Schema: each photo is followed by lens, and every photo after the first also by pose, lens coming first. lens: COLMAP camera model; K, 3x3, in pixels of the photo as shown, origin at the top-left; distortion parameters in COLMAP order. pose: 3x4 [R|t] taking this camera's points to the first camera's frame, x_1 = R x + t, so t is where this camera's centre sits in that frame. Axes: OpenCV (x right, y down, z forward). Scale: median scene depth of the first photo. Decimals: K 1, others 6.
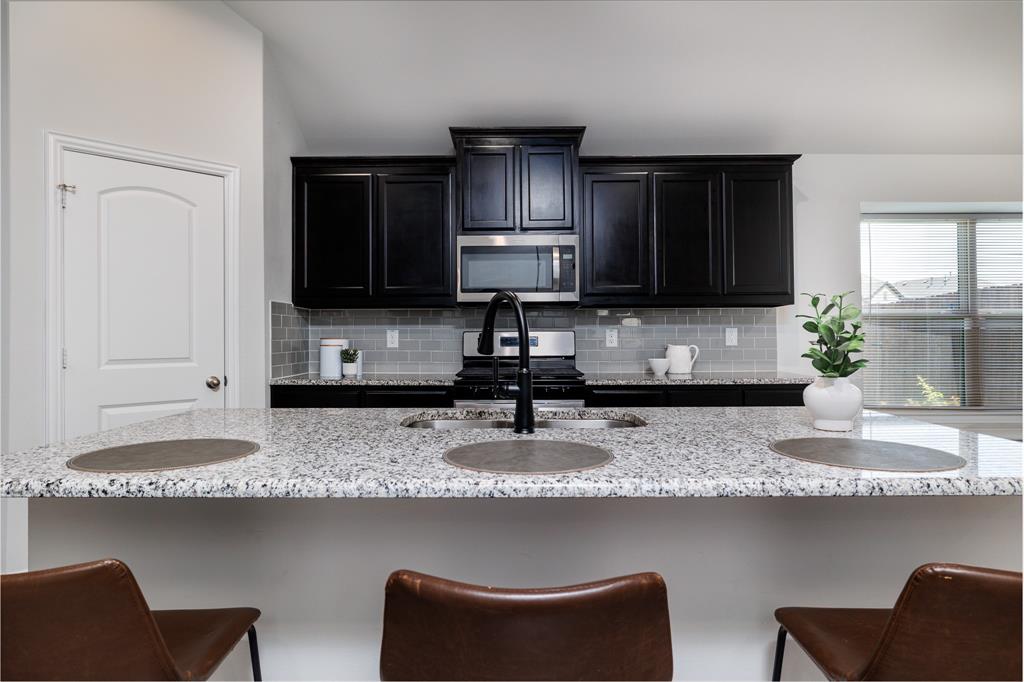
lens RADIAL K [[621.1, 0, 518.1], [0, 621.1, 334.2], [0, 0, 1]] dist [0.025727, -0.011234]
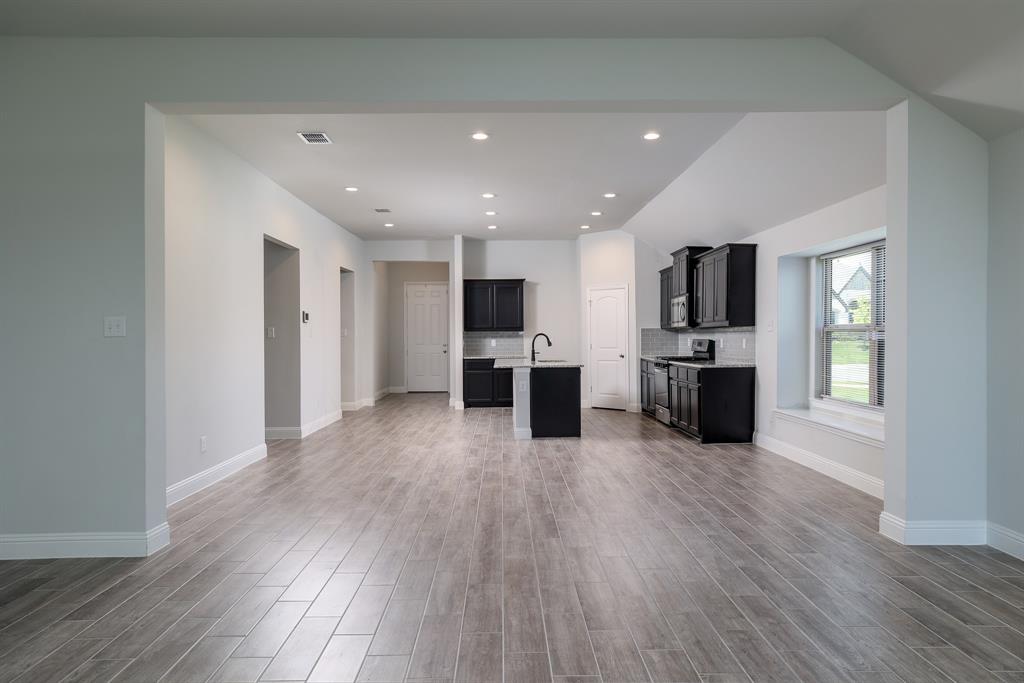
lens RADIAL K [[685.9, 0, 514.1], [0, 685.9, 338.7], [0, 0, 1]] dist [0.021039, -0.000670]
pose [[0.027933, 0.005061, -0.999597, 2.887869], [0.009295, 0.999943, 0.005323, -0.030854], [0.999567, -0.009440, 0.027885, 0.371429]]
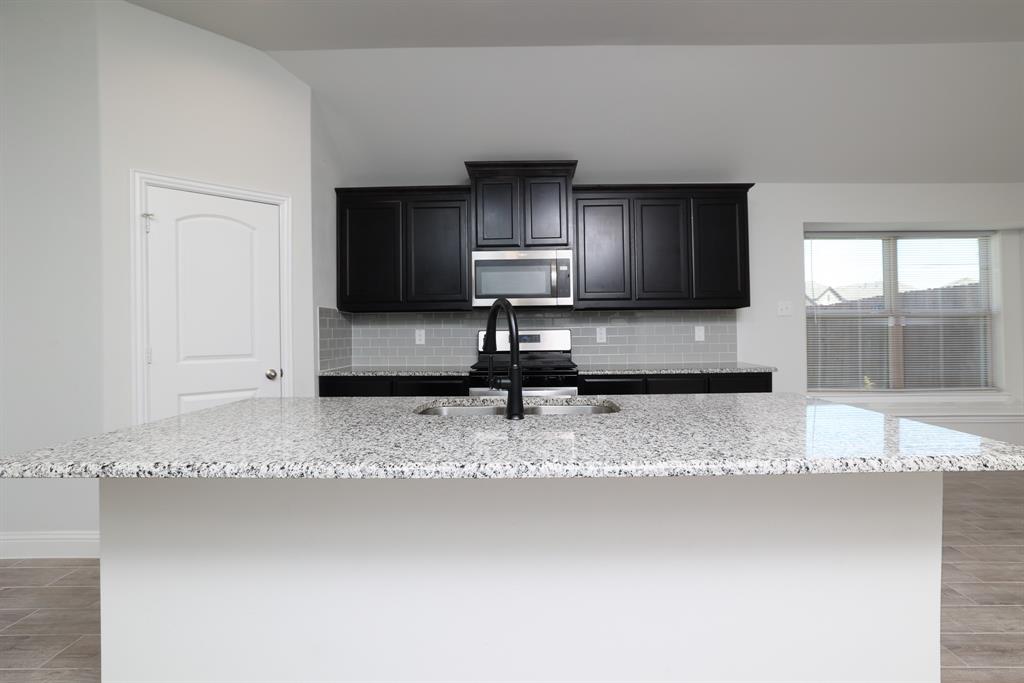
lens RADIAL K [[506.9, 0, 530.9], [0, 506.9, 335.2], [0, 0, 1]] dist [-0.012986, 0.001091]
pose [[0.999975, -0.006354, -0.003054, 0.021291], [0.006380, 0.999943, 0.008537, -0.004123], [0.003000, -0.008556, 0.999959, 0.017885]]
